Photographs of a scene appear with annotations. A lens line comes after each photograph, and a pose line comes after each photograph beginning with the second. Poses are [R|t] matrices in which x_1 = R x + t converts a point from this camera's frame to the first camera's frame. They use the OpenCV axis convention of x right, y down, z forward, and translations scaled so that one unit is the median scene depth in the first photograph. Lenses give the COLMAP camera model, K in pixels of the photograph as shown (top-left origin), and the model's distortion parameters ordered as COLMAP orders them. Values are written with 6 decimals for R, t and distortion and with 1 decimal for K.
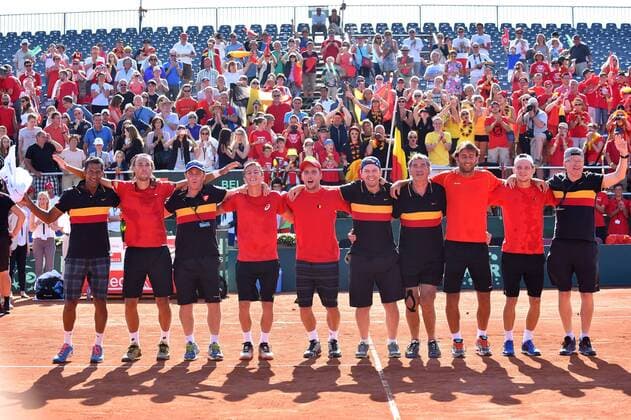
lens RADIAL K [[2585.6, 0, 315.5], [0, 2585.6, 210.0], [0, 0, 1]] dist [0.805657, 1.057295]
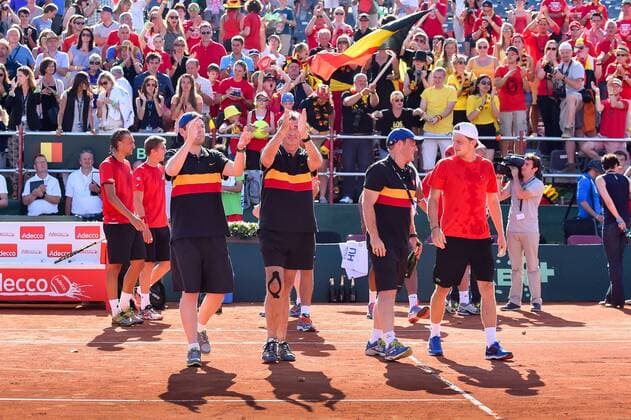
lens RADIAL K [[2585.6, 0, 315.5], [0, 2585.6, 210.0], [0, 0, 1]] dist [0.805657, 1.057295]
pose [[0.994730, 0.018070, 0.100927, -0.060731], [-0.018980, 0.999787, 0.008071, -0.001500], [-0.100760, -0.009944, 0.994861, 0.305522]]
